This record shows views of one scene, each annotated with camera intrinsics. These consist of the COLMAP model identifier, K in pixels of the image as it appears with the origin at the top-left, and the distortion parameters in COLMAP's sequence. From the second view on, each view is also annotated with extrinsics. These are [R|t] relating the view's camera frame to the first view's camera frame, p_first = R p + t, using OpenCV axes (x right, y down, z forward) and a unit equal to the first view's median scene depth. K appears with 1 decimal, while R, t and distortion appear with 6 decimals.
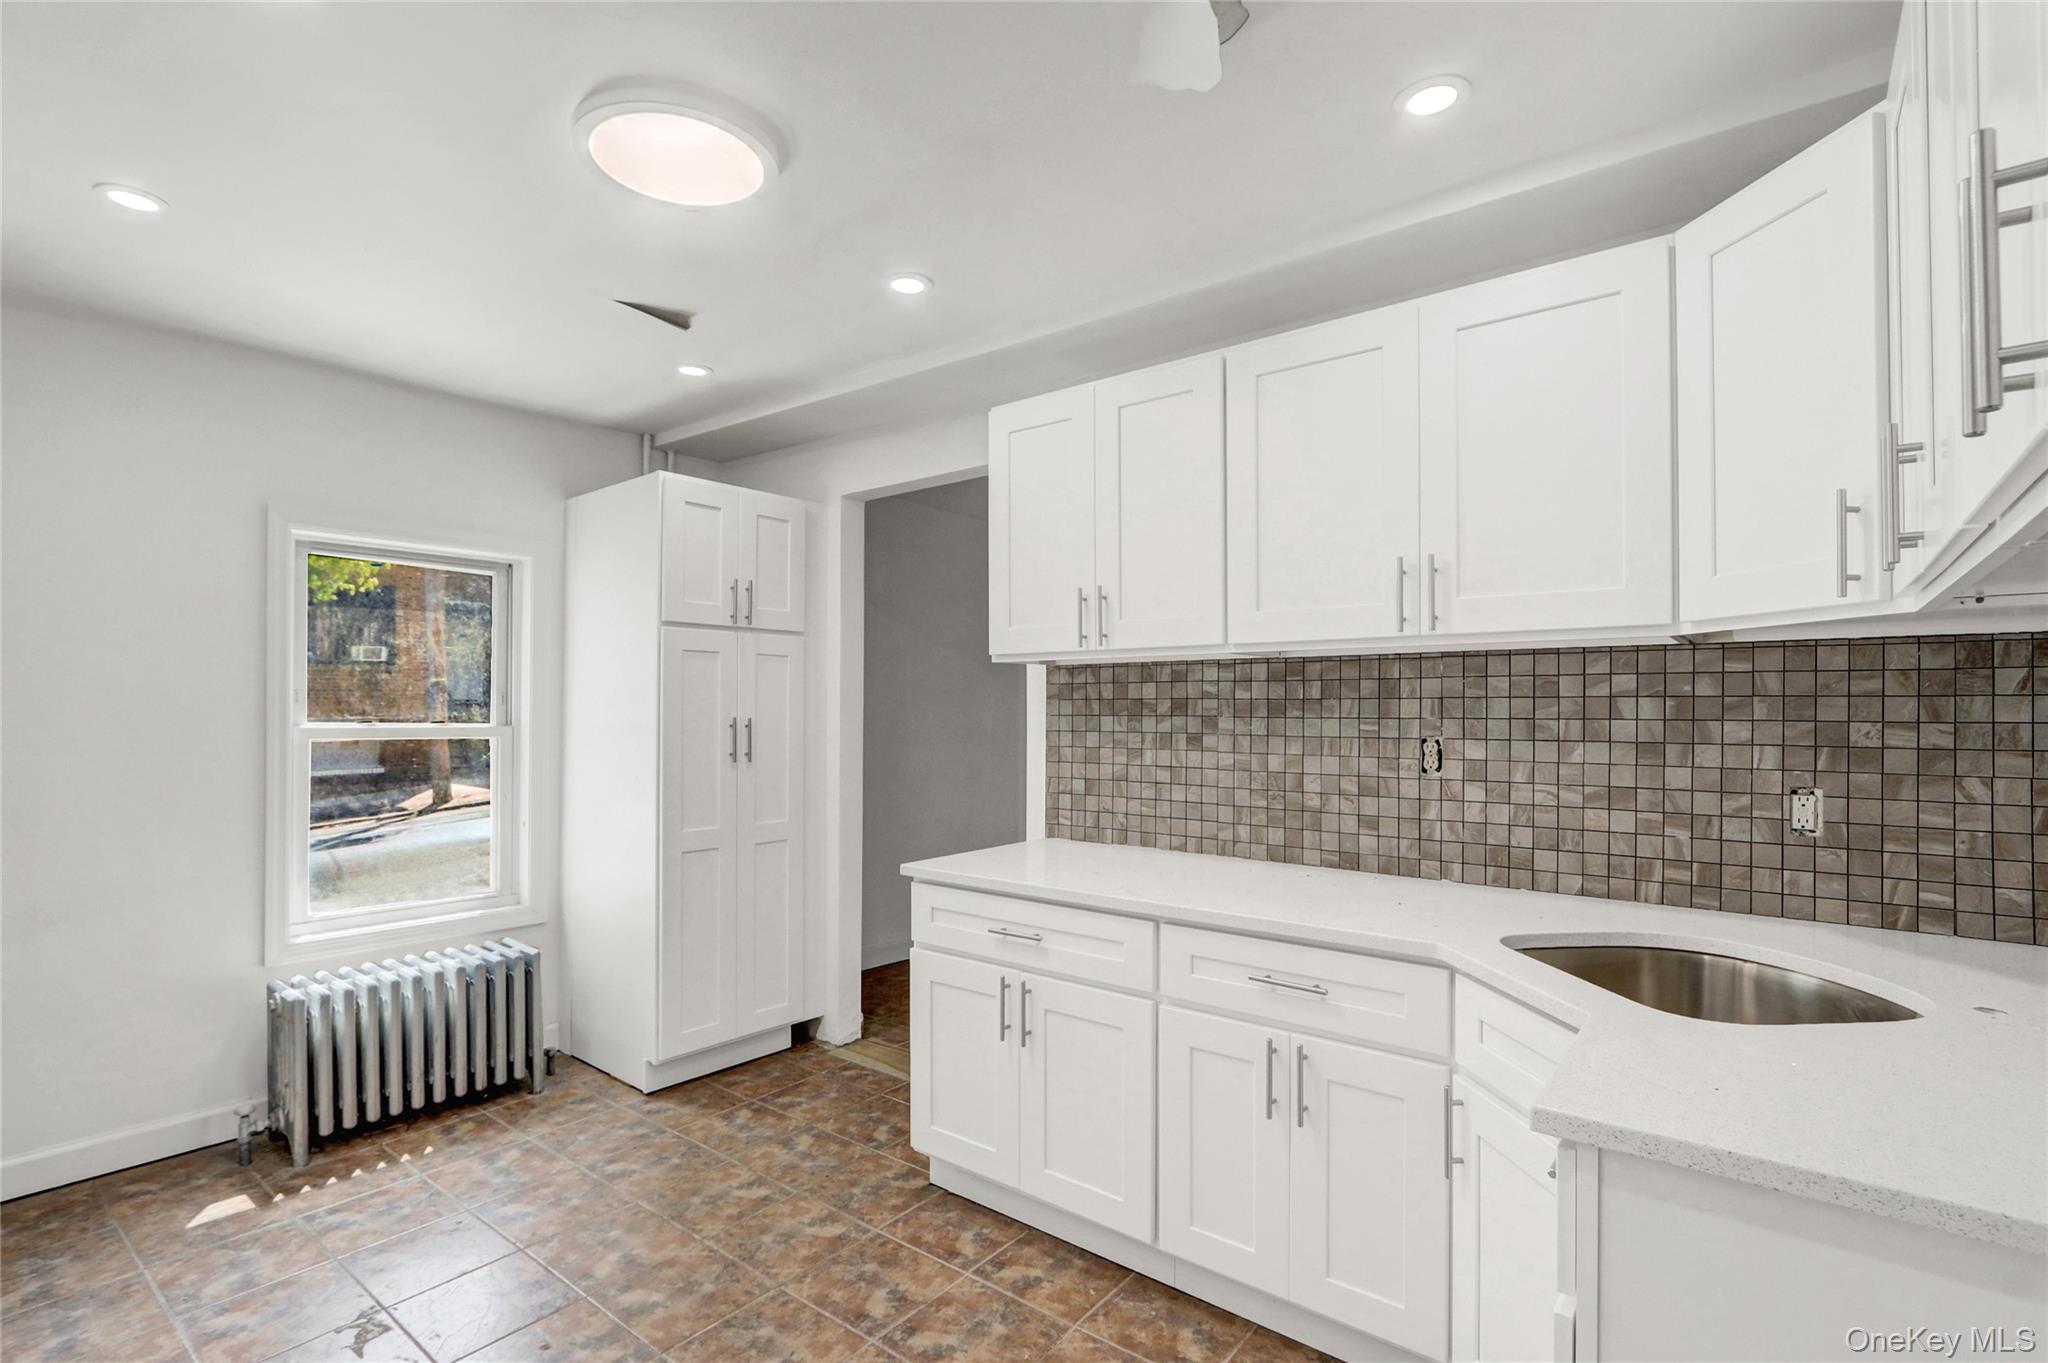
lens RADIAL K [[964.3, 0, 1015.5], [0, 964.3, 694.4], [0, 0, 1]] dist [-0.004820, 0.000359]
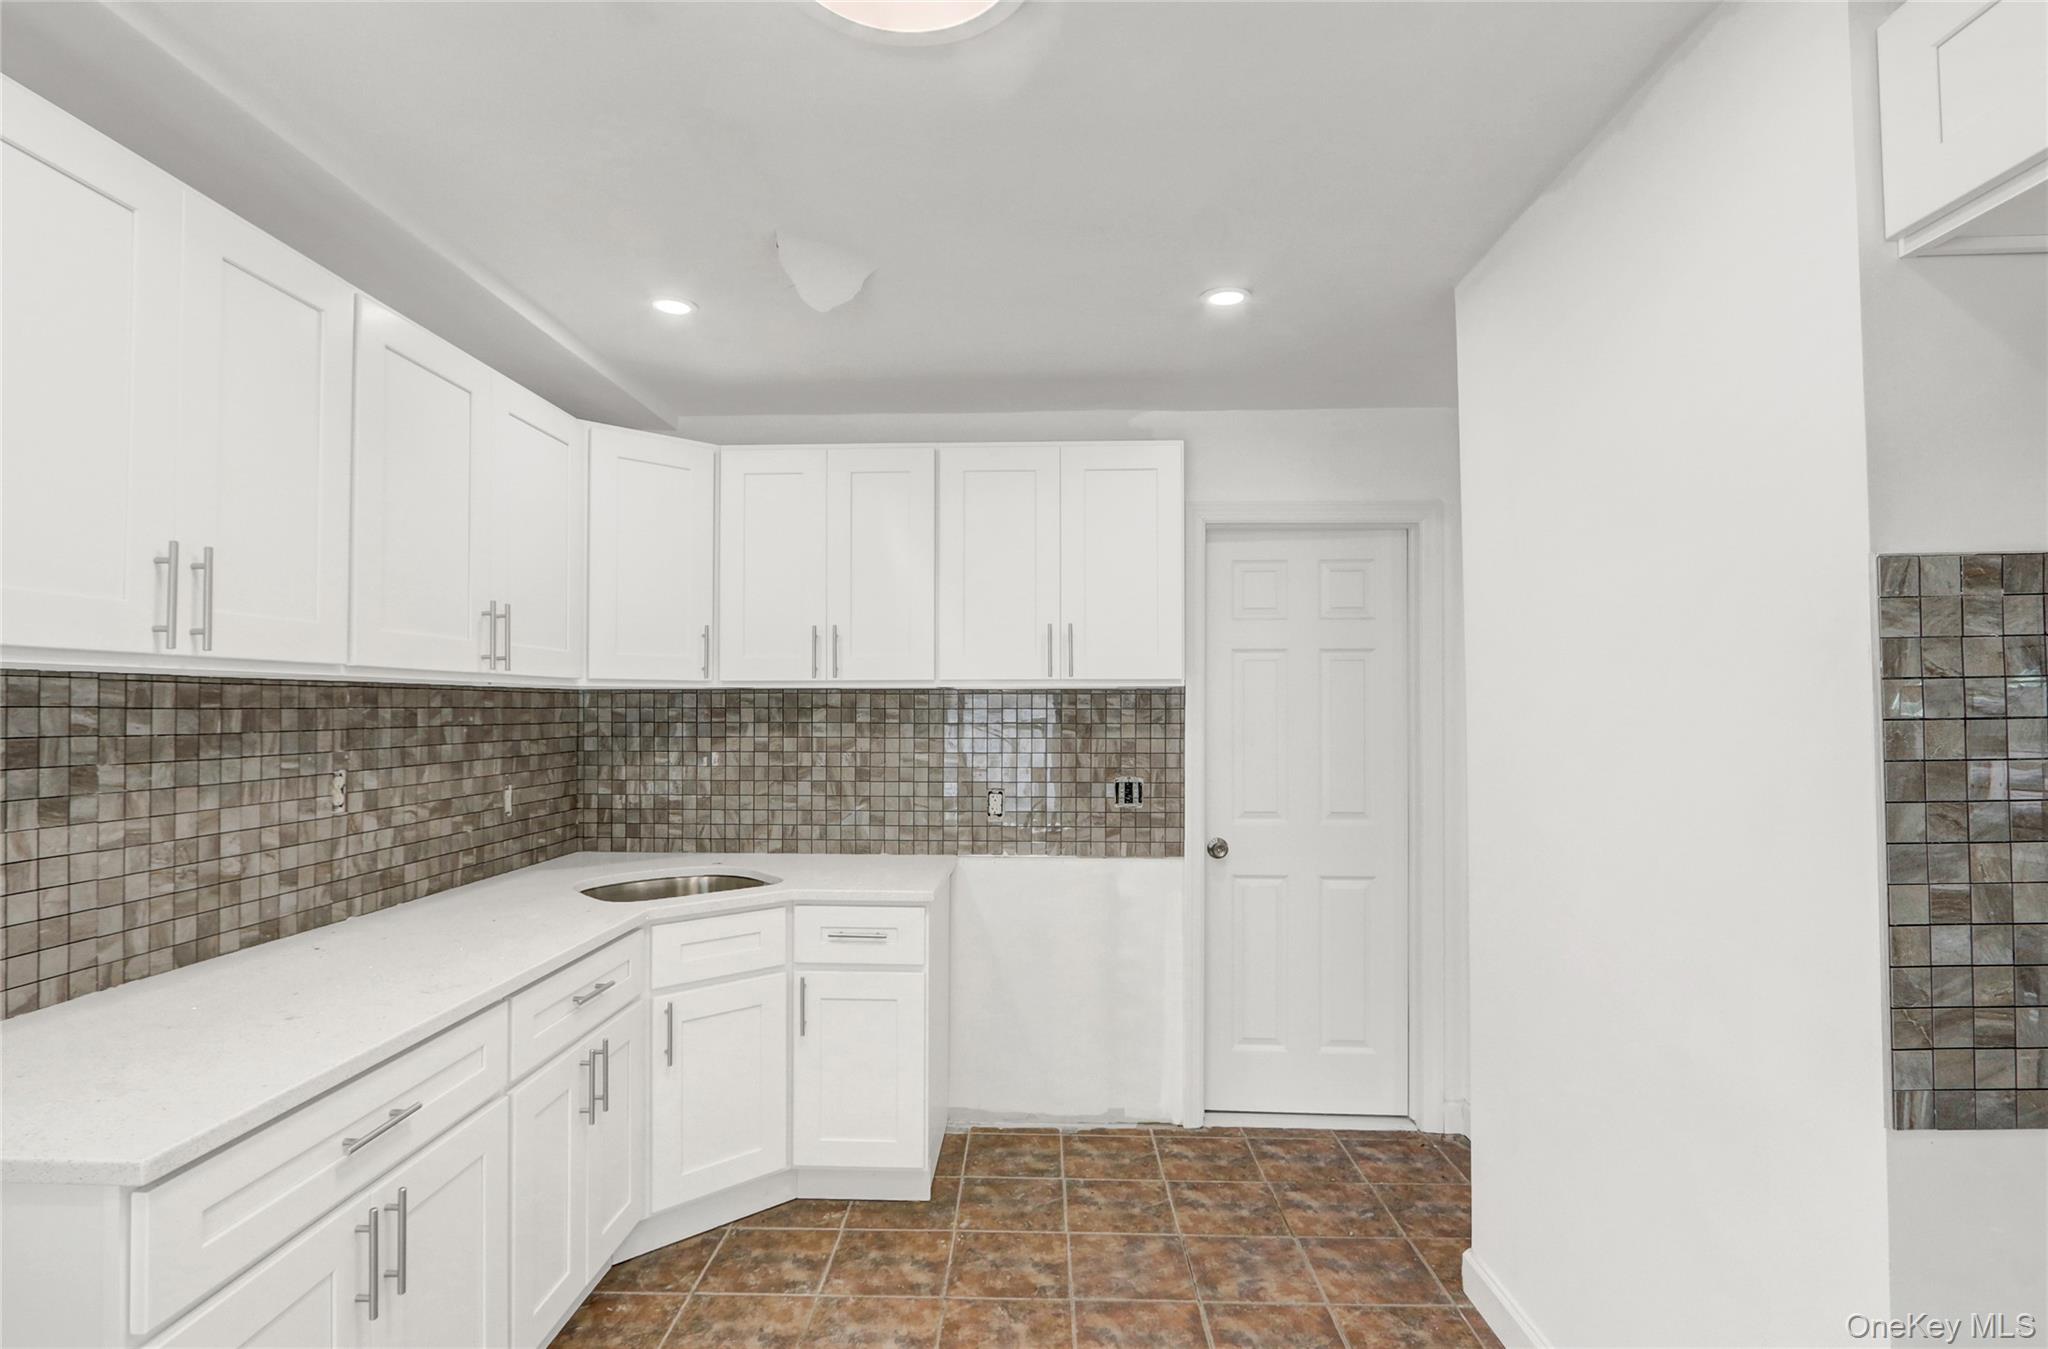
lens RADIAL K [[964.3, 0, 1019.3], [0, 964.3, 683.9], [0, 0, 1]] dist [-0.004820, 0.000359]
pose [[-0.590819, 0.018369, 0.806595, -0.695268], [-0.013218, 0.999386, -0.032441, -0.018316], [-0.806696, -0.029828, -0.590213, 0.981399]]
